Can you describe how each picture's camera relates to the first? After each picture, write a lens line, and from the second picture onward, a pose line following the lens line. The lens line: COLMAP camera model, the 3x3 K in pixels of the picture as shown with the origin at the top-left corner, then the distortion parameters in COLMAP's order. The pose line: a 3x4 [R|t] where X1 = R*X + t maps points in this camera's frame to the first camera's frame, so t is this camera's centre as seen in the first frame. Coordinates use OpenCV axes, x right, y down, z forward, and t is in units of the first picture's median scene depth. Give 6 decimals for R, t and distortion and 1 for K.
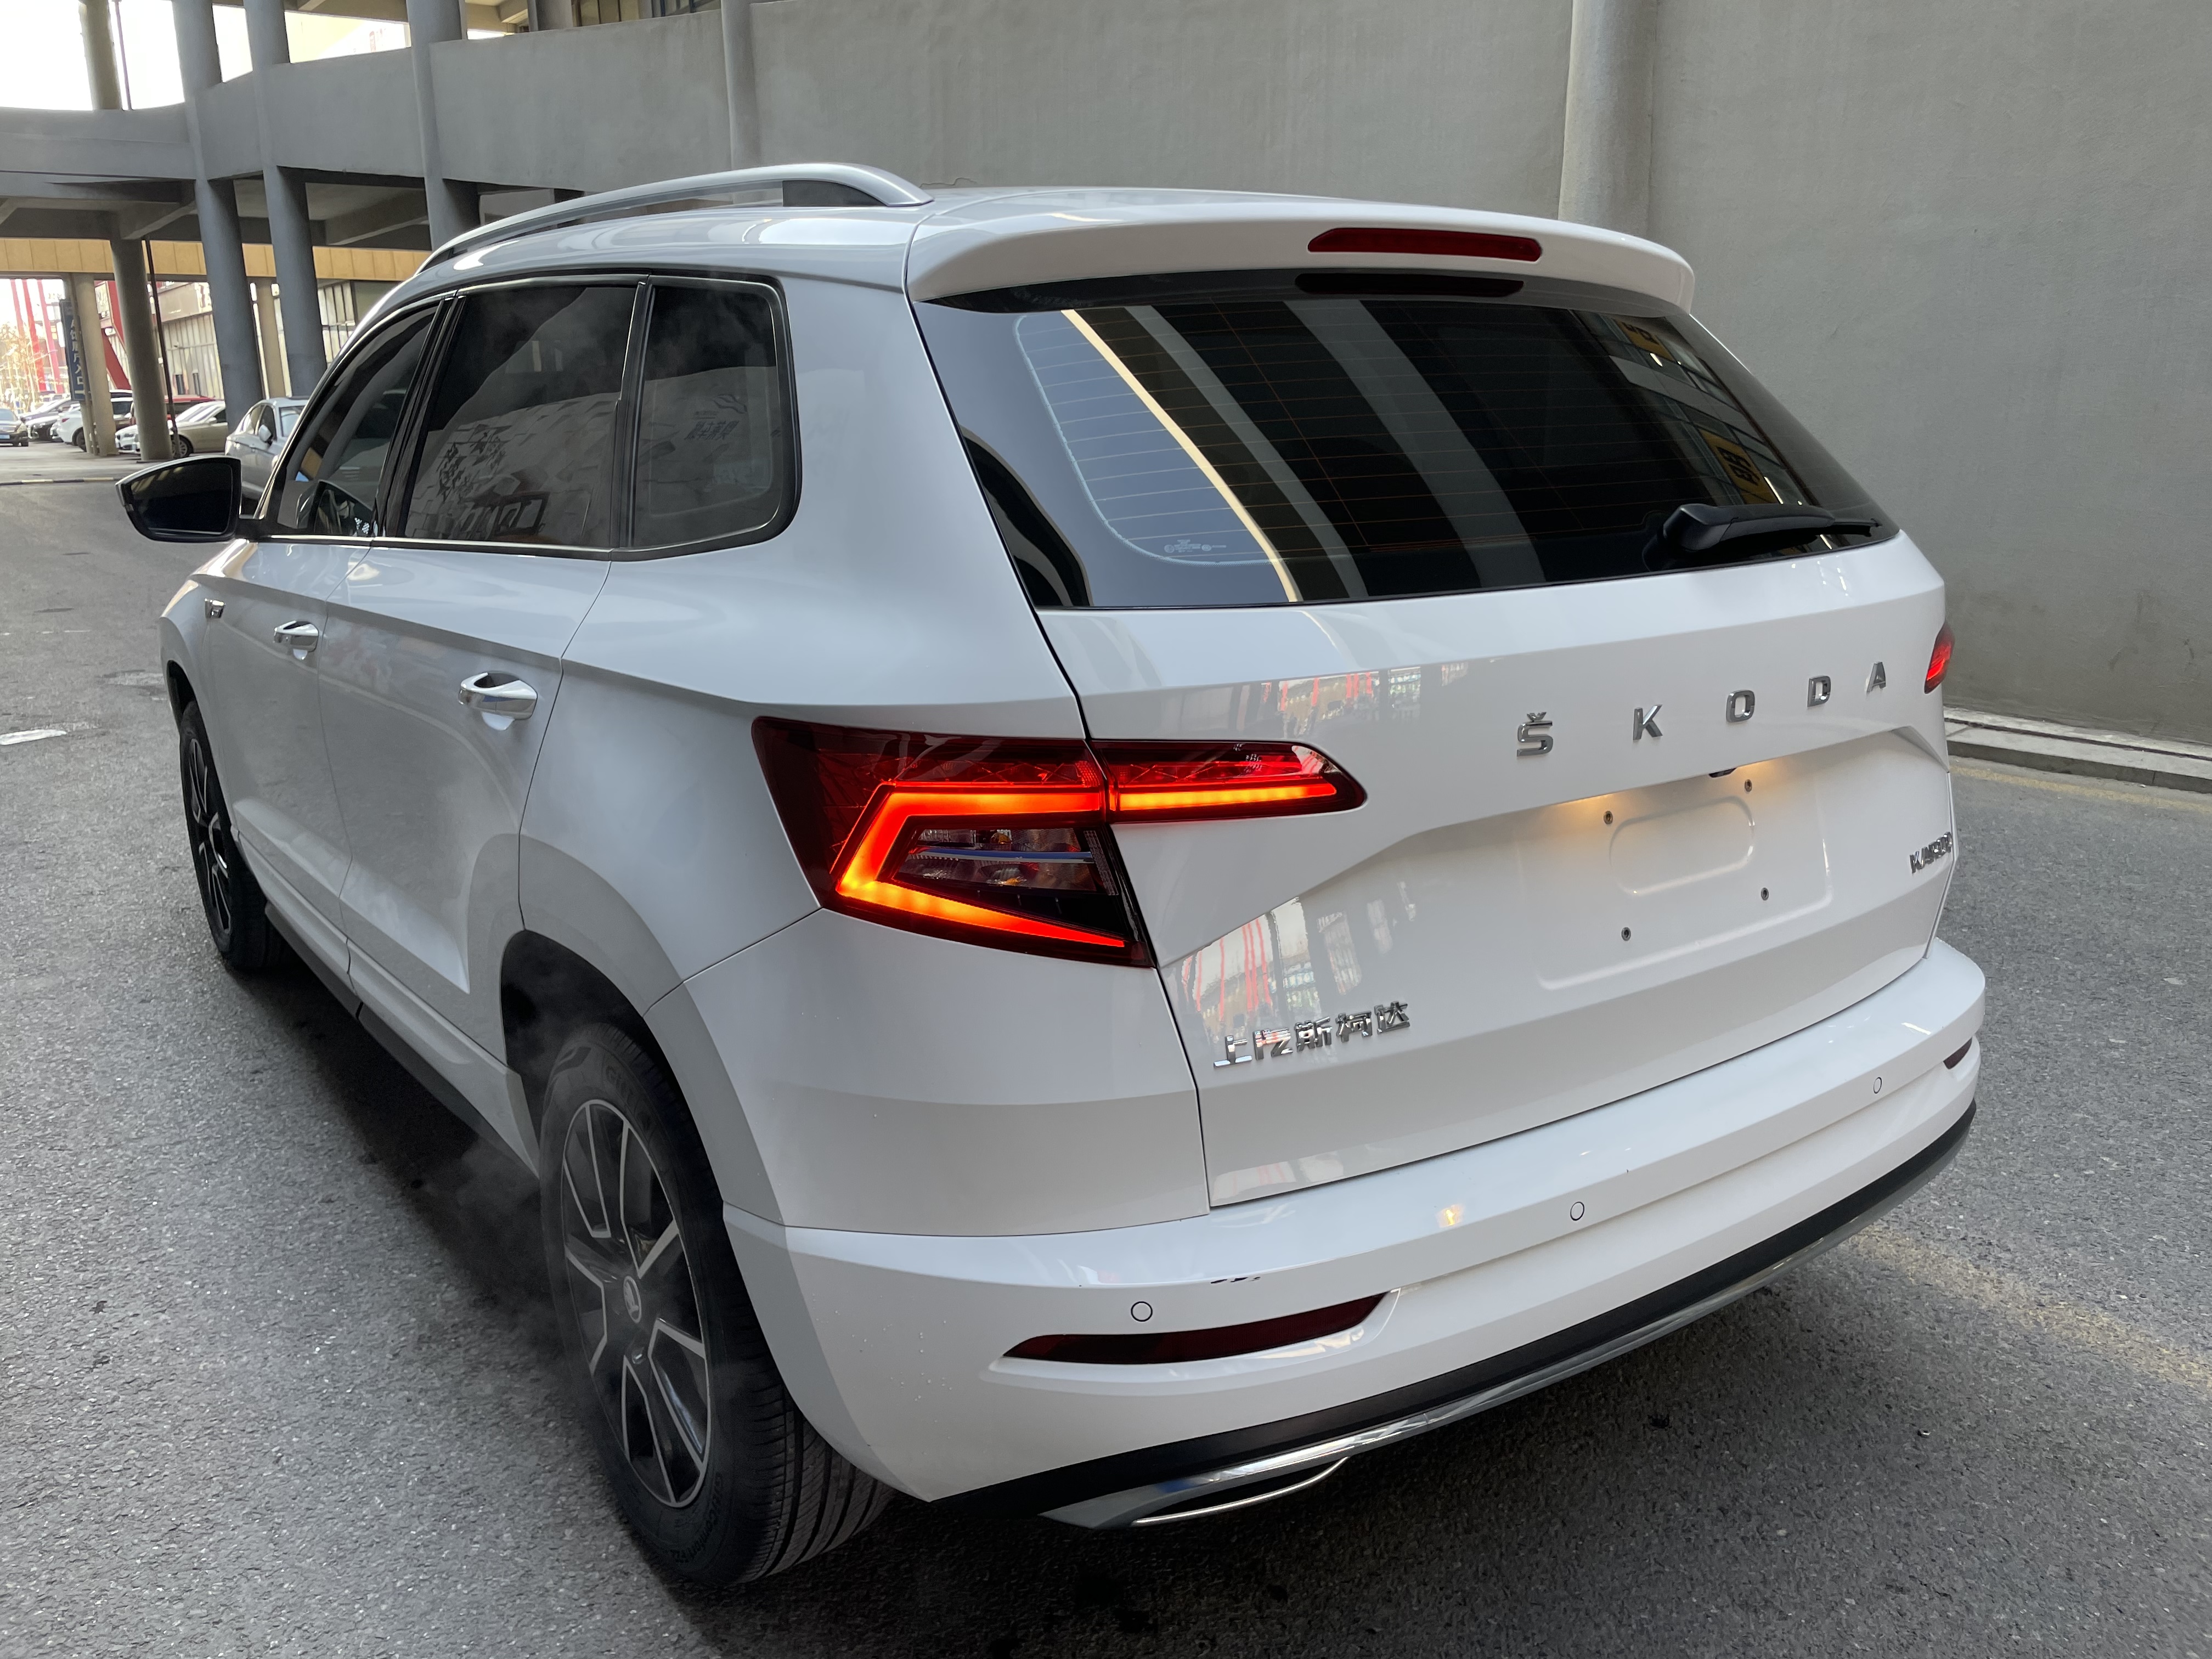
lens RADIAL K [[1678.1, 0, 1116.7], [0, 1678.1, 826.0], [0, 0, 1]] dist [0.082392, -0.104648]
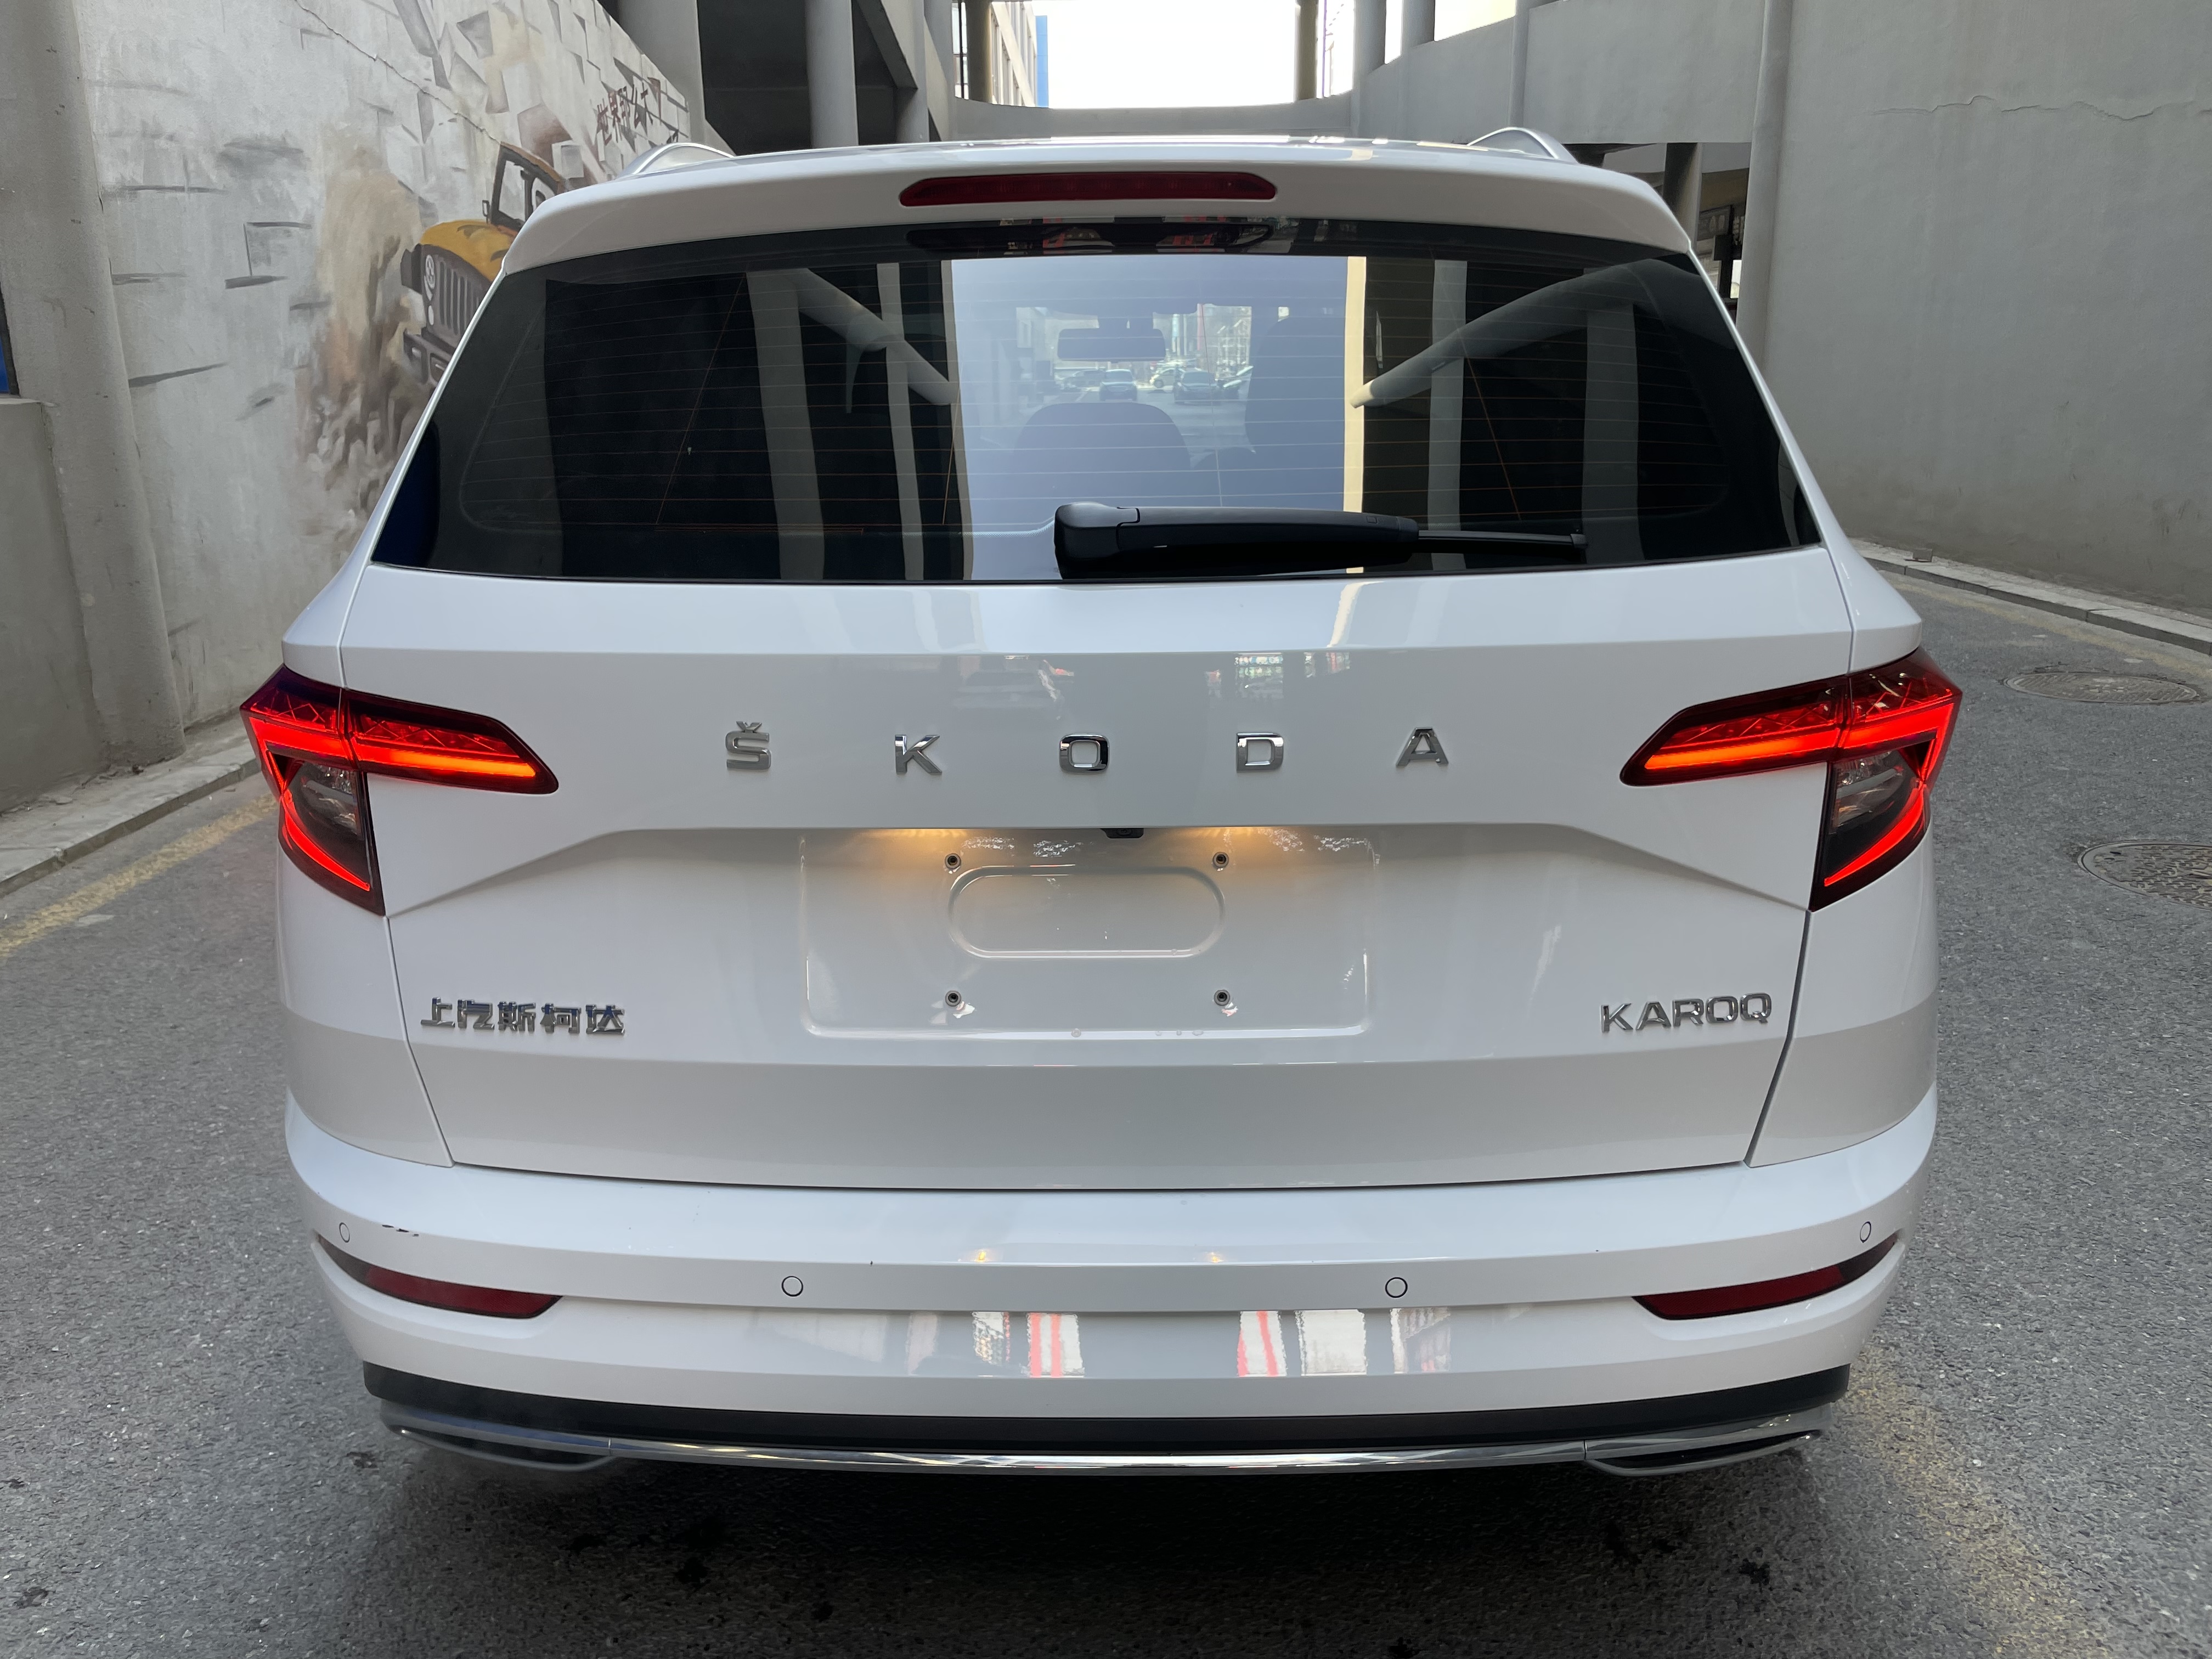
lens RADIAL K [[1678.1, 0, 1105.6], [0, 1678.1, 830.0], [0, 0, 1]] dist [0.082392, -0.104648]
pose [[0.804715, 0.160621, -0.571520, 0.919292], [-0.145549, 0.986701, 0.072368, -0.102843], [0.575543, 0.024949, 0.817391, 0.377780]]
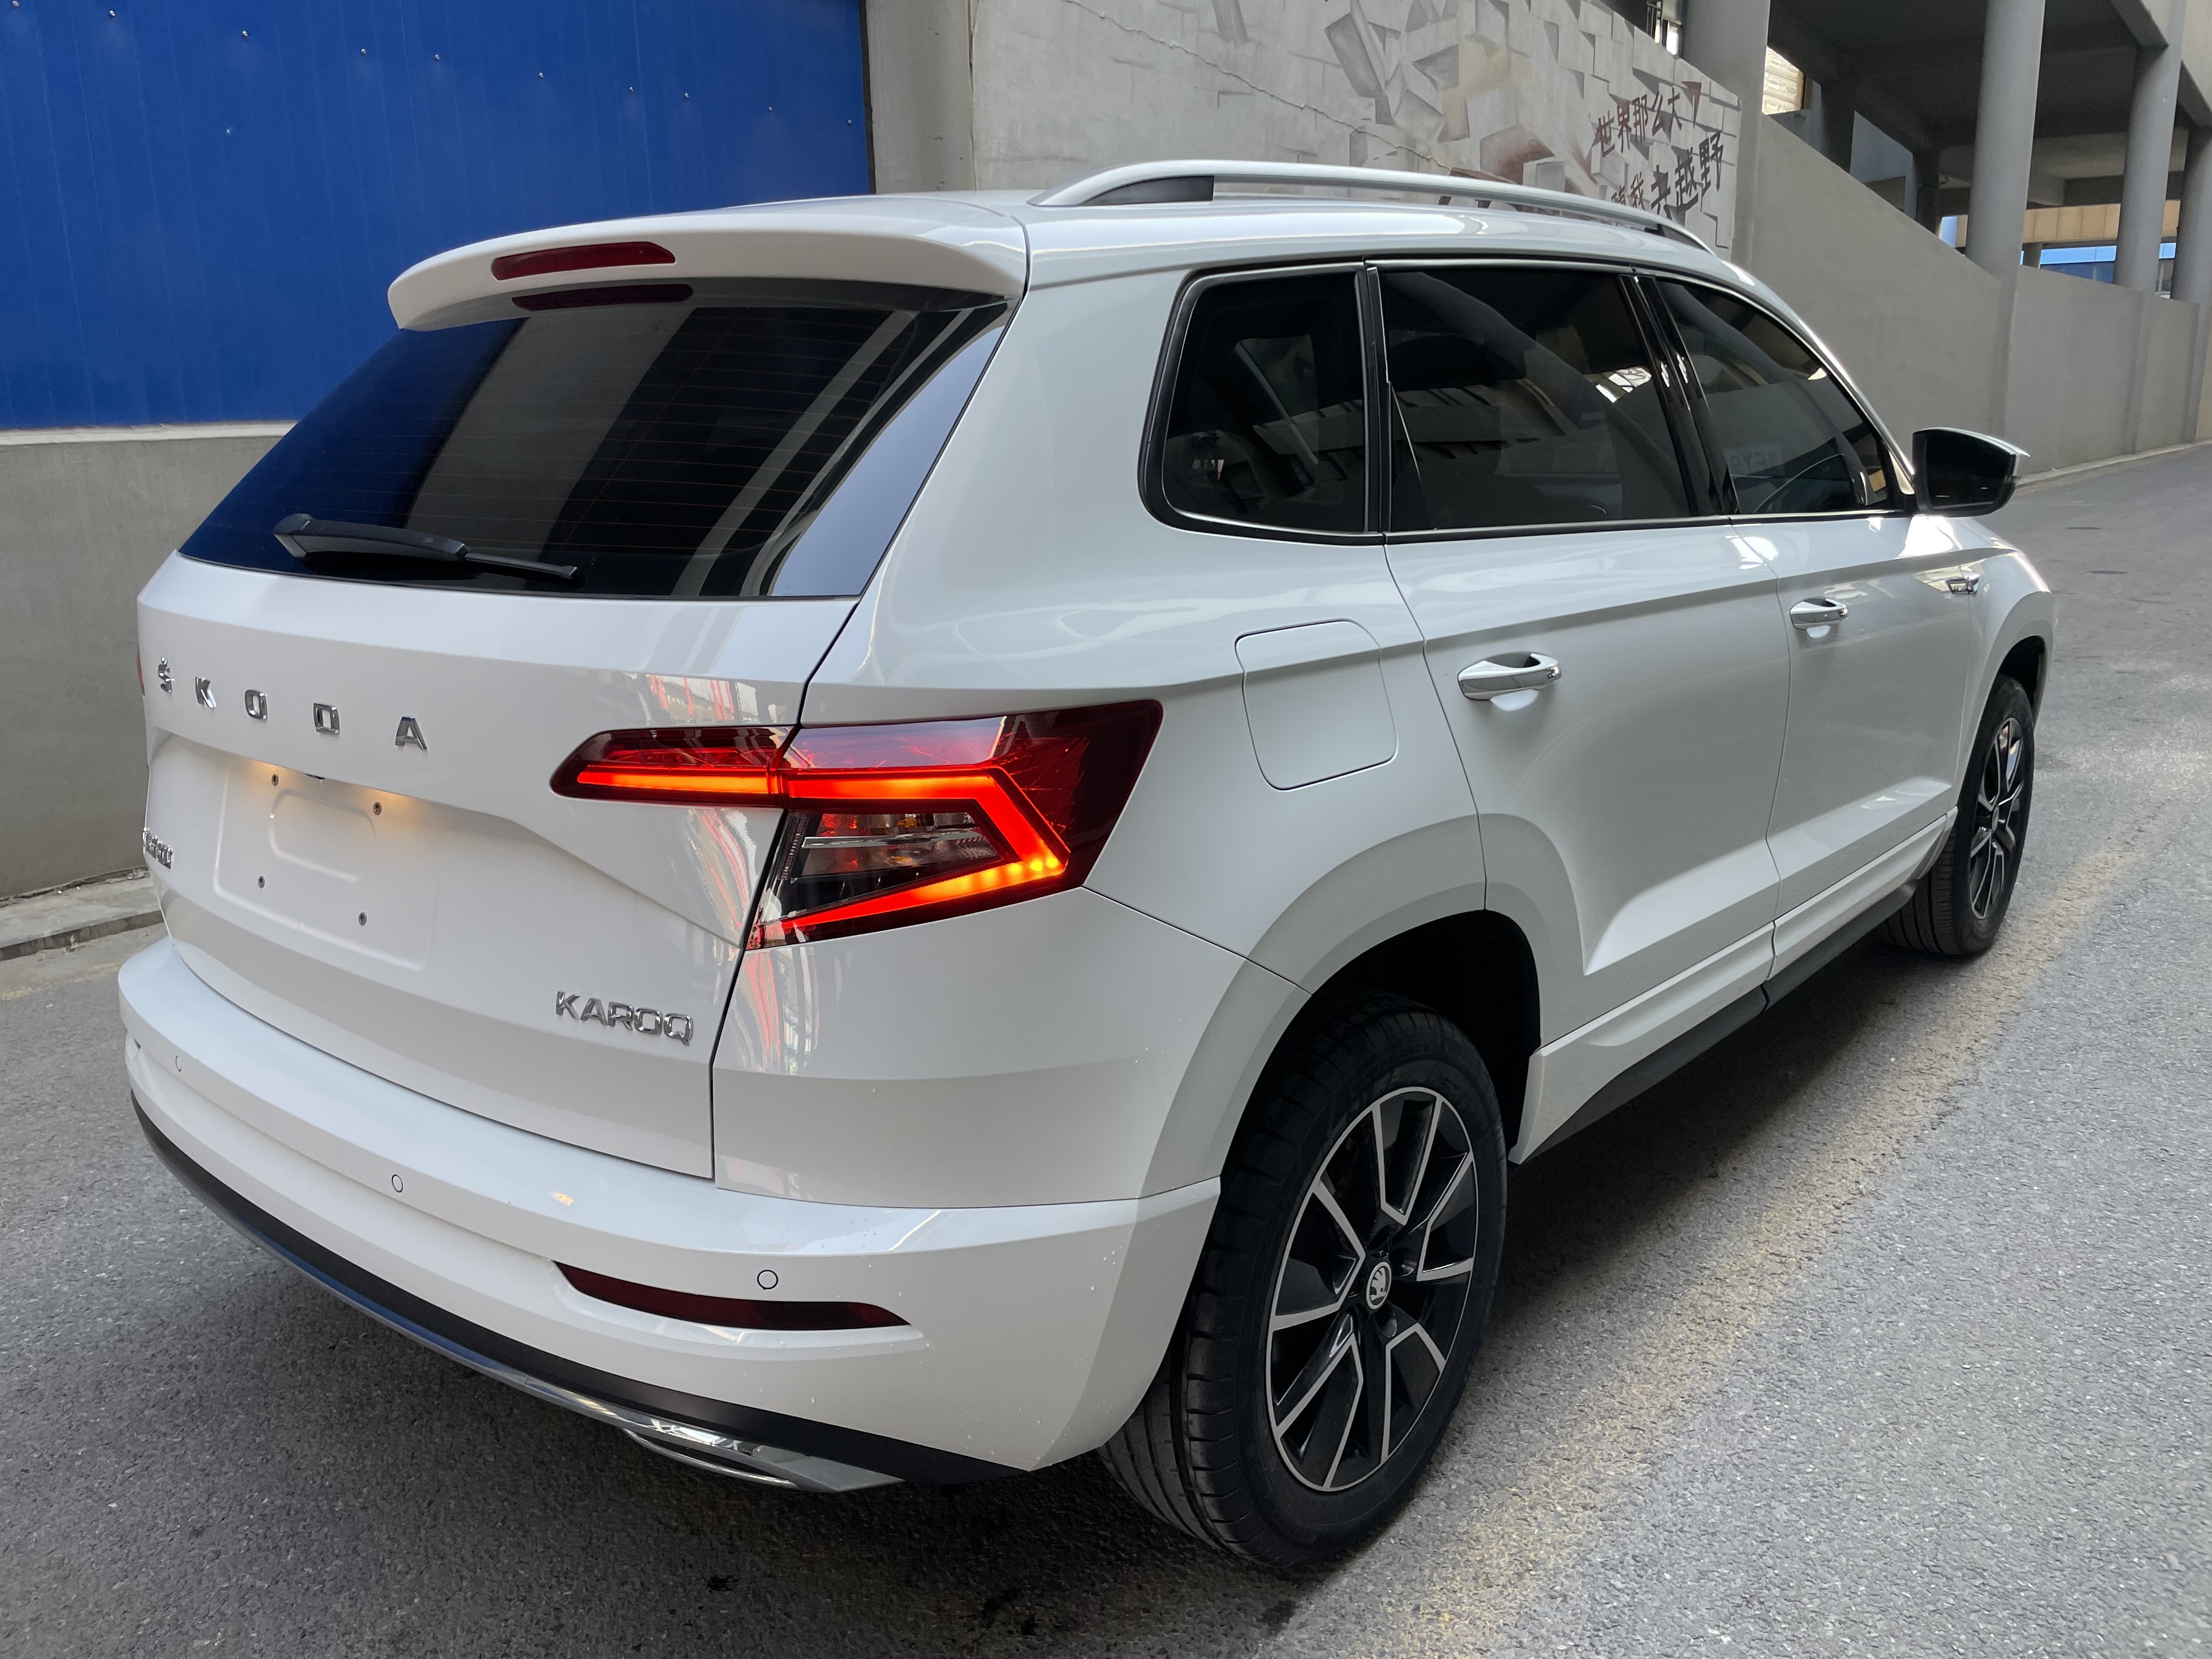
lens RADIAL K [[1678.1, 0, 1087.2], [0, 1678.1, 824.2], [0, 0, 1]] dist [0.082392, -0.104648]
pose [[0.254568, 0.249943, -0.934197, 1.647769], [-0.225611, 0.954716, 0.193954, -0.351238], [0.940370, 0.161390, 0.299430, 1.281783]]
